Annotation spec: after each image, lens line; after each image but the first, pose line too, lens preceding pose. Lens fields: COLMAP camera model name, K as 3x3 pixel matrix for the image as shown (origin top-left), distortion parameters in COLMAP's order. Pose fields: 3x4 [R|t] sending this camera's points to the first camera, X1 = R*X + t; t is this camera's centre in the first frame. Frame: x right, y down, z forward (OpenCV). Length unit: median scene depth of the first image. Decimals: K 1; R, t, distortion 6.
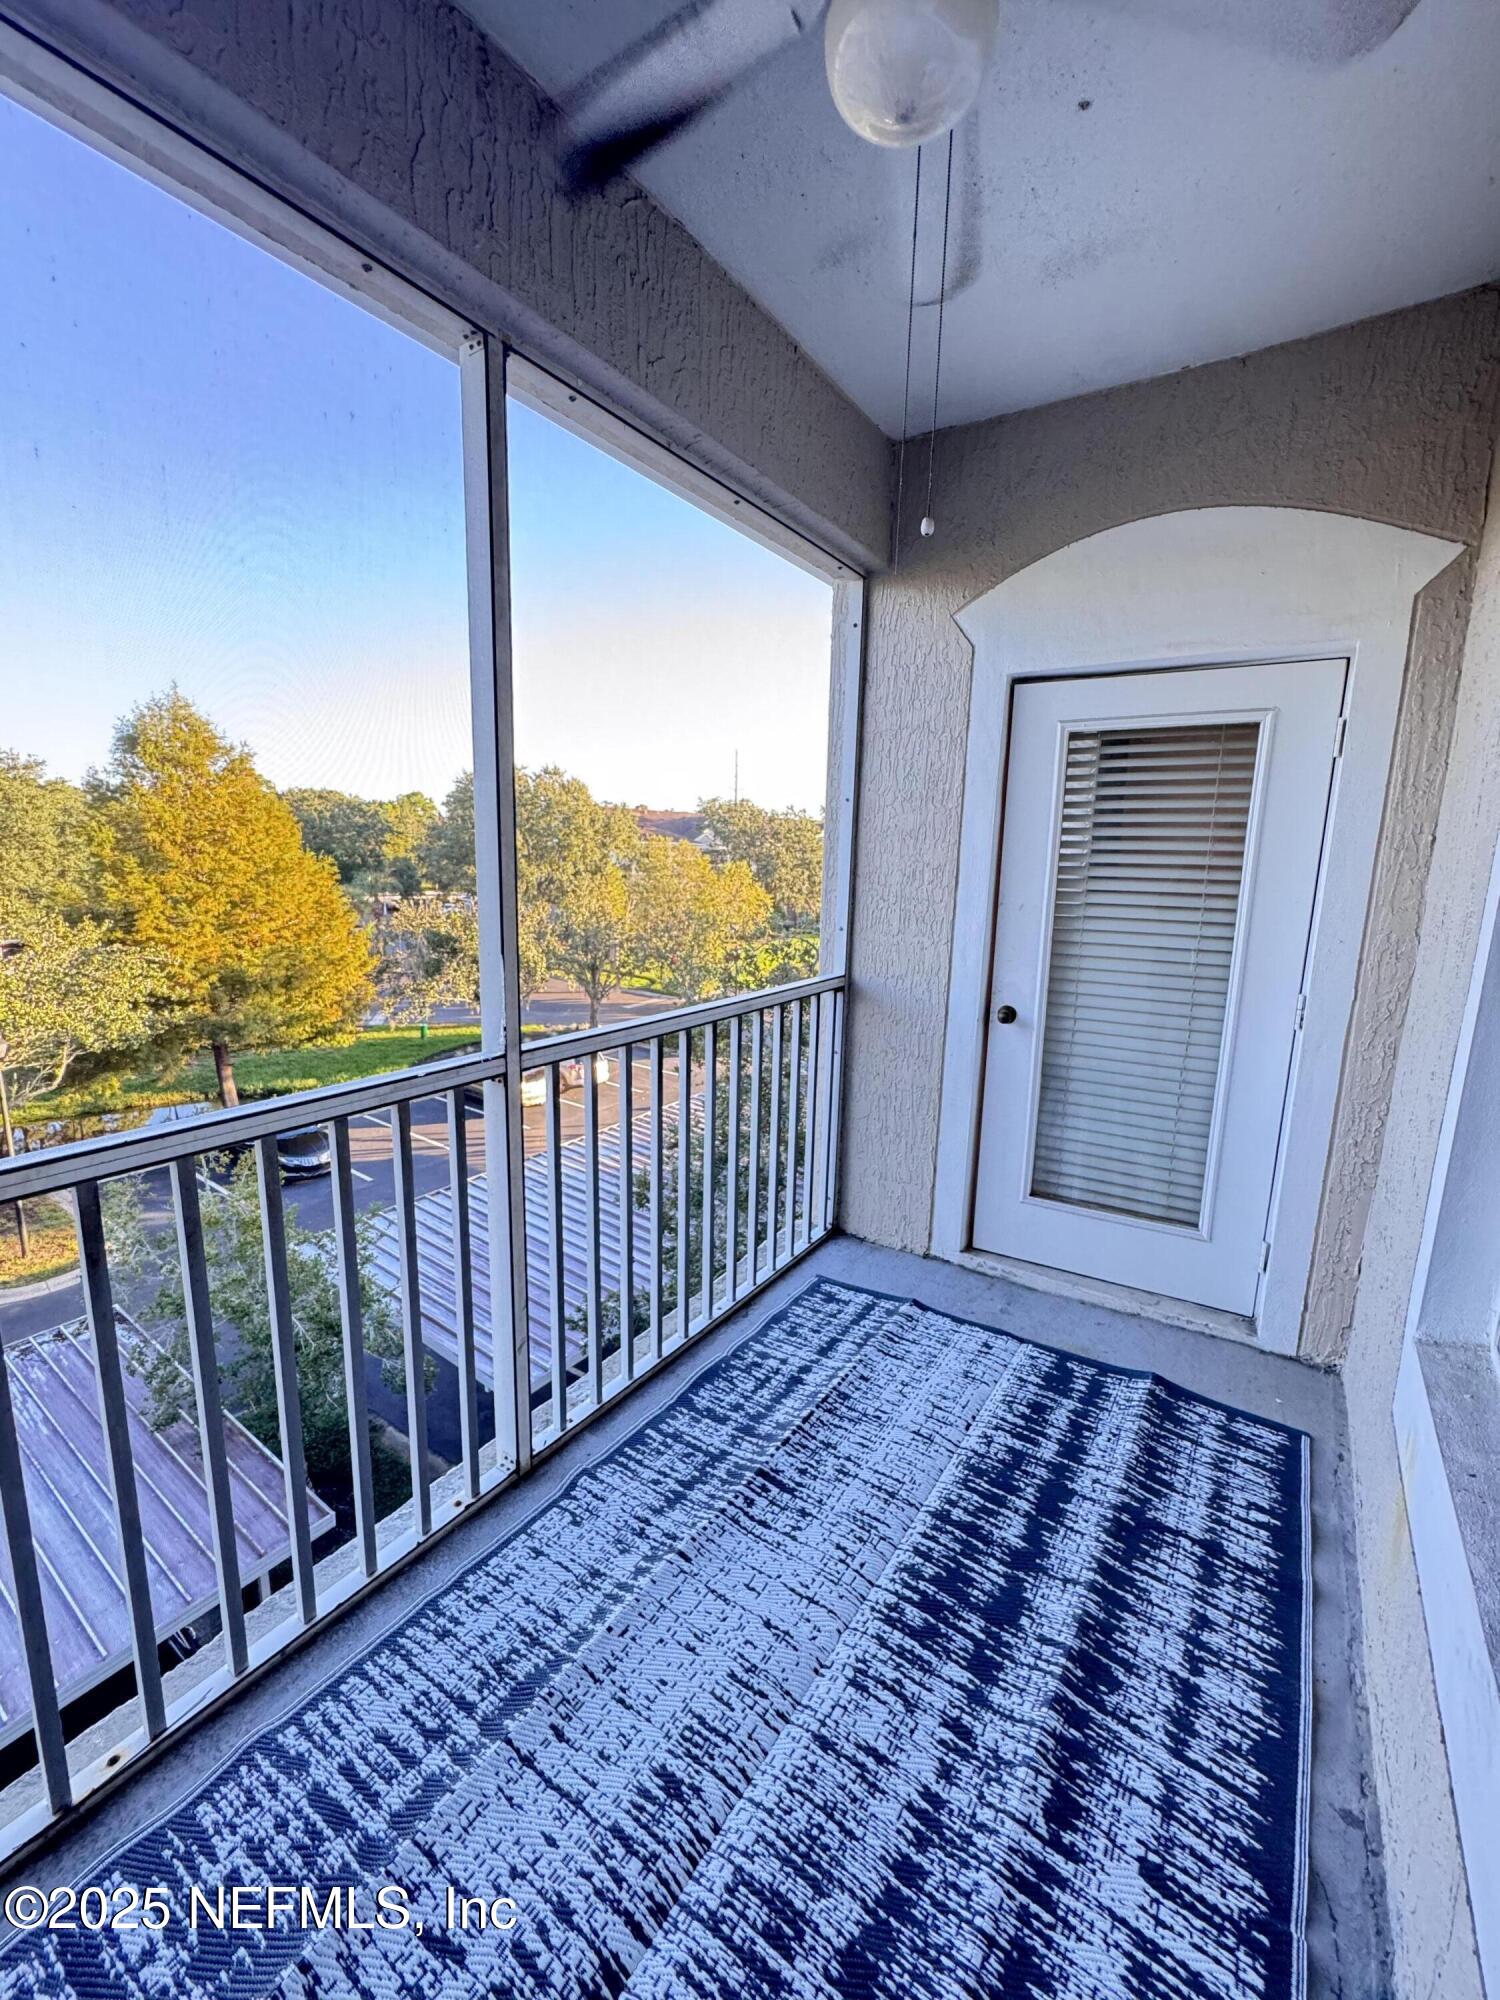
lens RADIAL K [[802.1, 0, 750.3], [0, 802.1, 1001.8], [0, 0, 1]] dist [-0.001332, 0.000262]
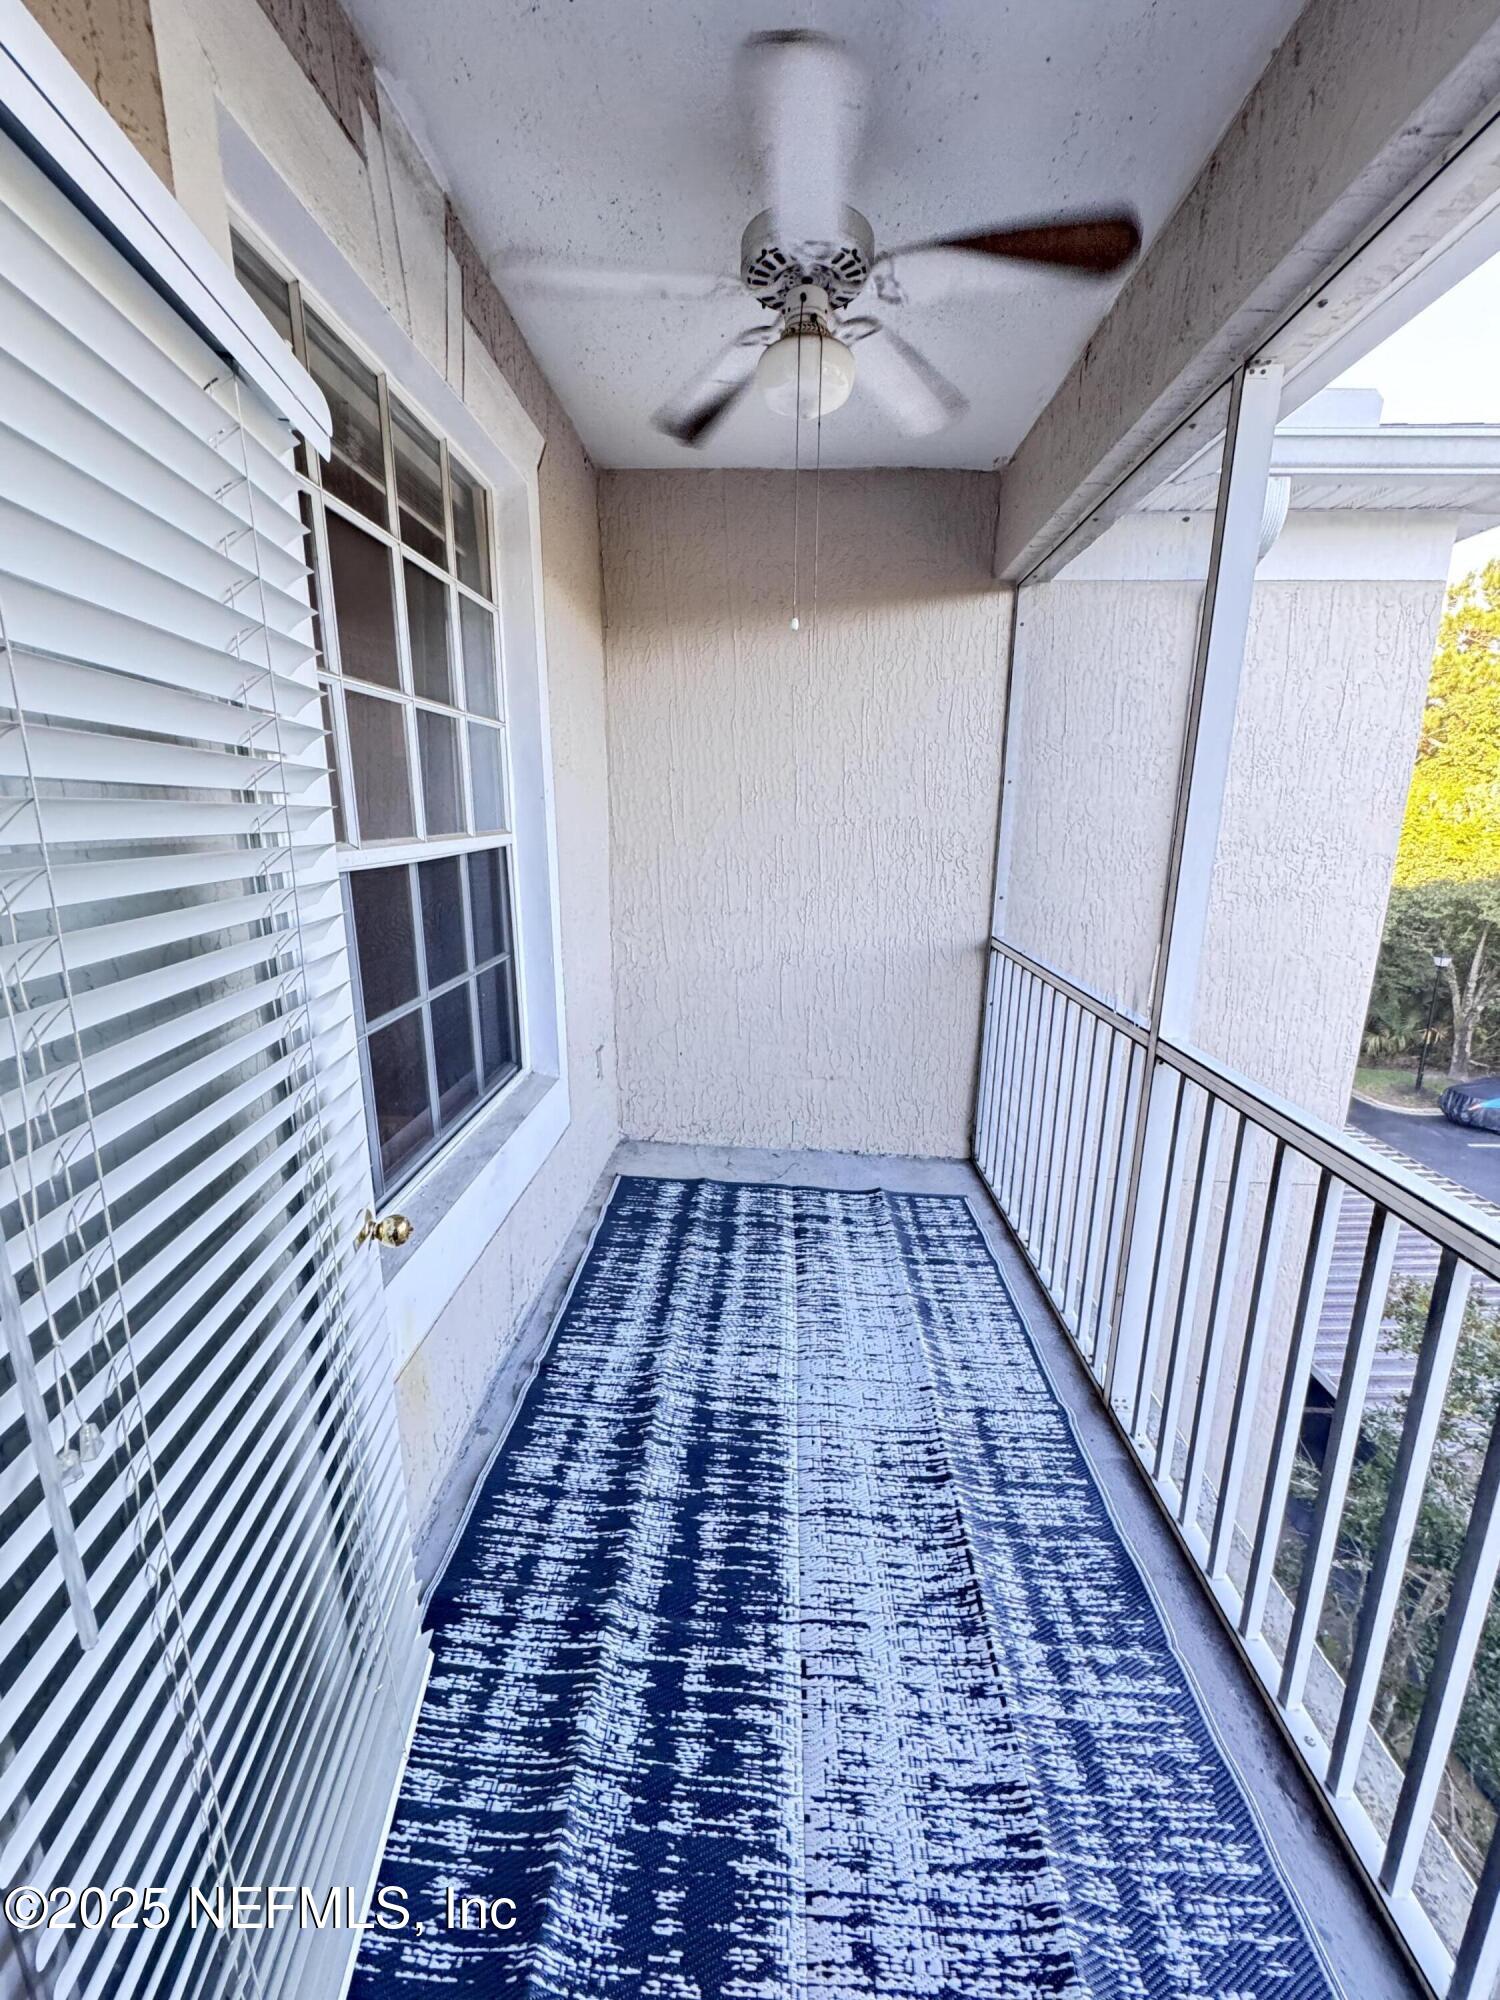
lens RADIAL K [[802.1, 0, 756.4], [0, 802.1, 996.7], [0, 0, 1]] dist [-0.001332, 0.000262]
pose [[-0.843493, 0.090655, -0.529435, 0.781220], [-0.124947, 0.925503, 0.357538, -0.325574], [0.522406, 0.367732, -0.769328, 1.627589]]
